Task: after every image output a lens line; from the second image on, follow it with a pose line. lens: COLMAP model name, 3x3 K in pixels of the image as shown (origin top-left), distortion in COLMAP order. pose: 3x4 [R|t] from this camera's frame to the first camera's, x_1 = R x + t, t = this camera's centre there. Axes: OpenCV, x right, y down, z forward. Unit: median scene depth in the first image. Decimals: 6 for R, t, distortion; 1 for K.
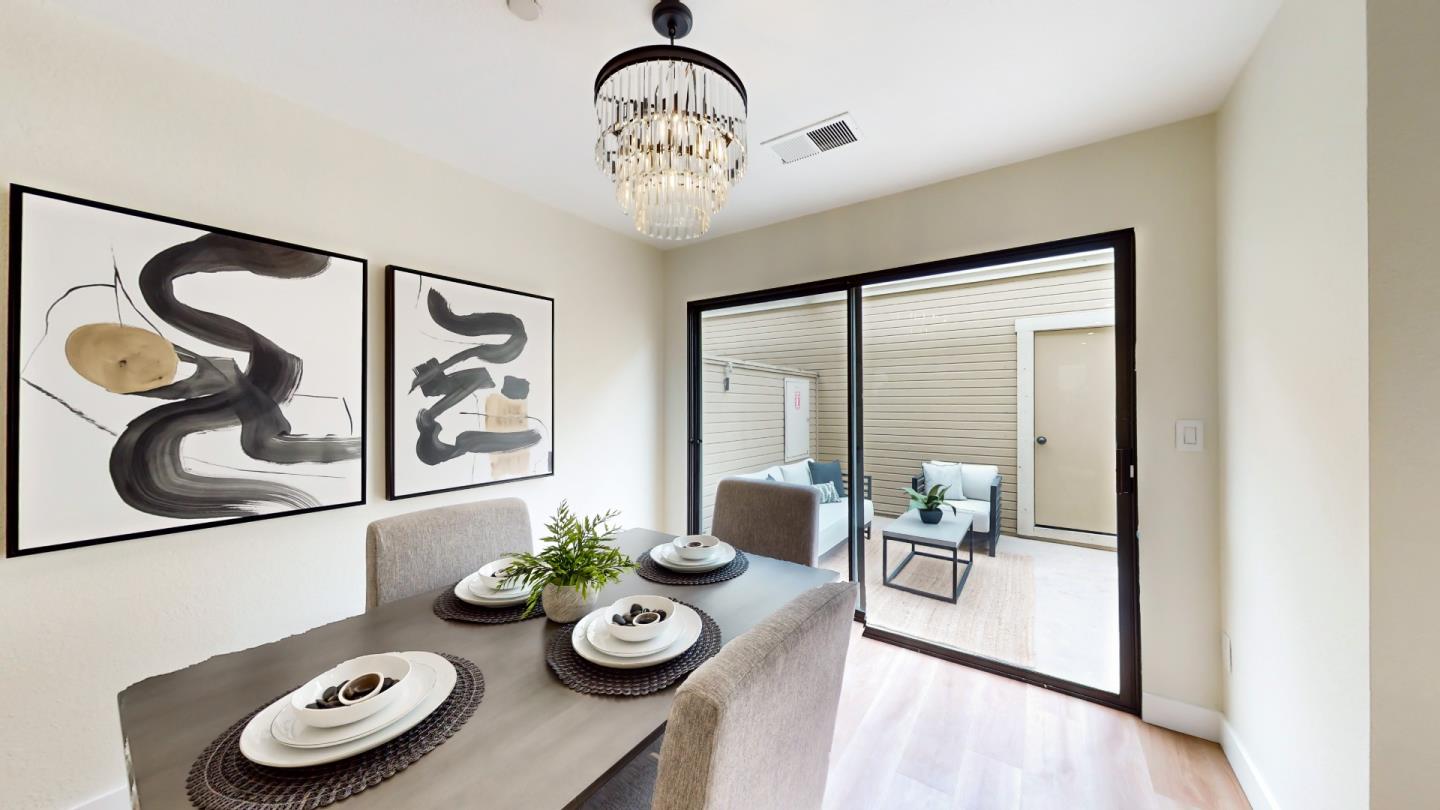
lens RADIAL K [[525.8, 0, 720.0], [0, 525.8, 405.0], [0, 0, 1]] dist [-0.000629, -0.000027]
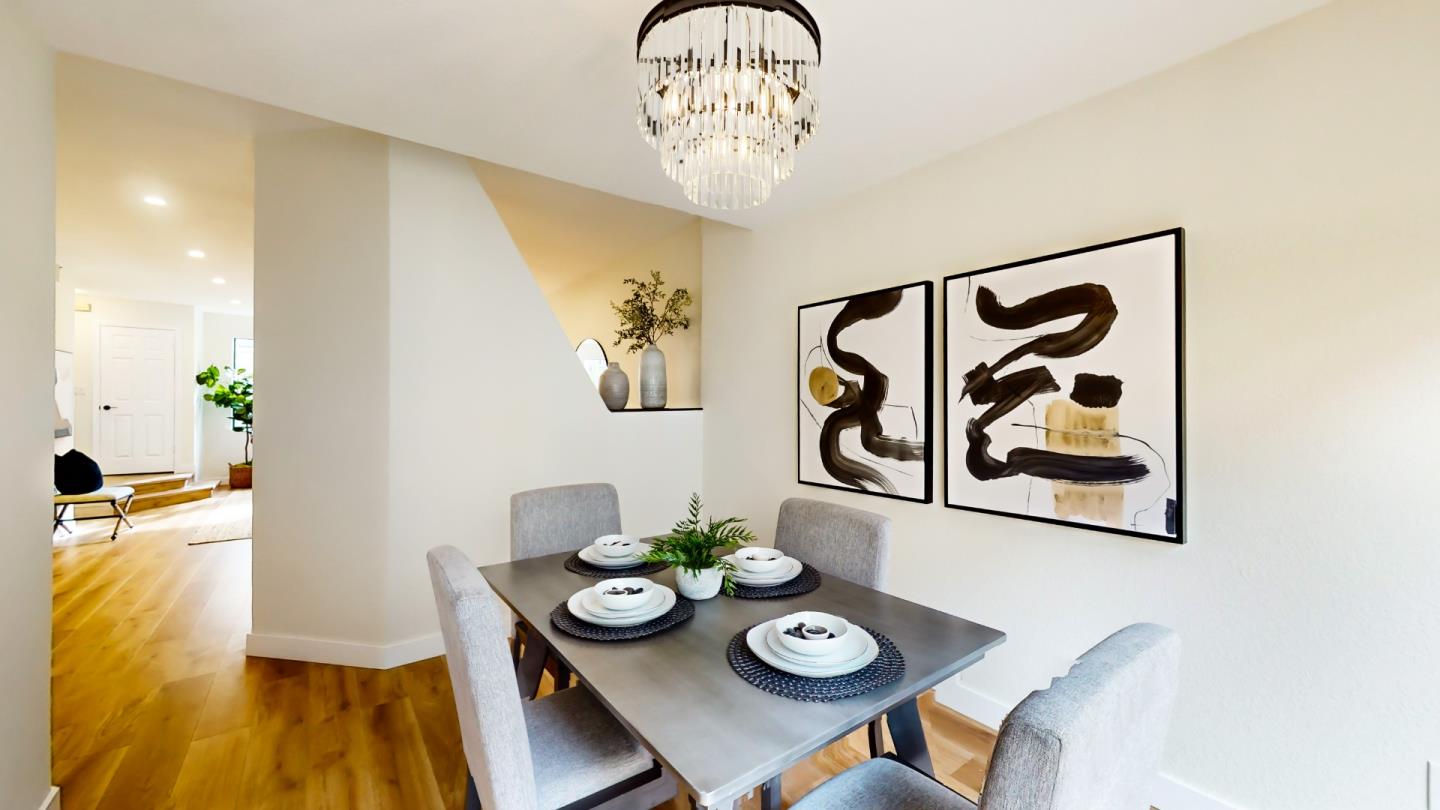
lens RADIAL K [[525.8, 0, 720.0], [0, 525.8, 405.0], [0, 0, 1]] dist [-0.000629, -0.000027]
pose [[-0.350316, -0.009633, -0.936582, 0.459830], [-0.011344, 0.999917, -0.006041, -0.005184], [0.936563, 0.008508, -0.350396, 0.894497]]
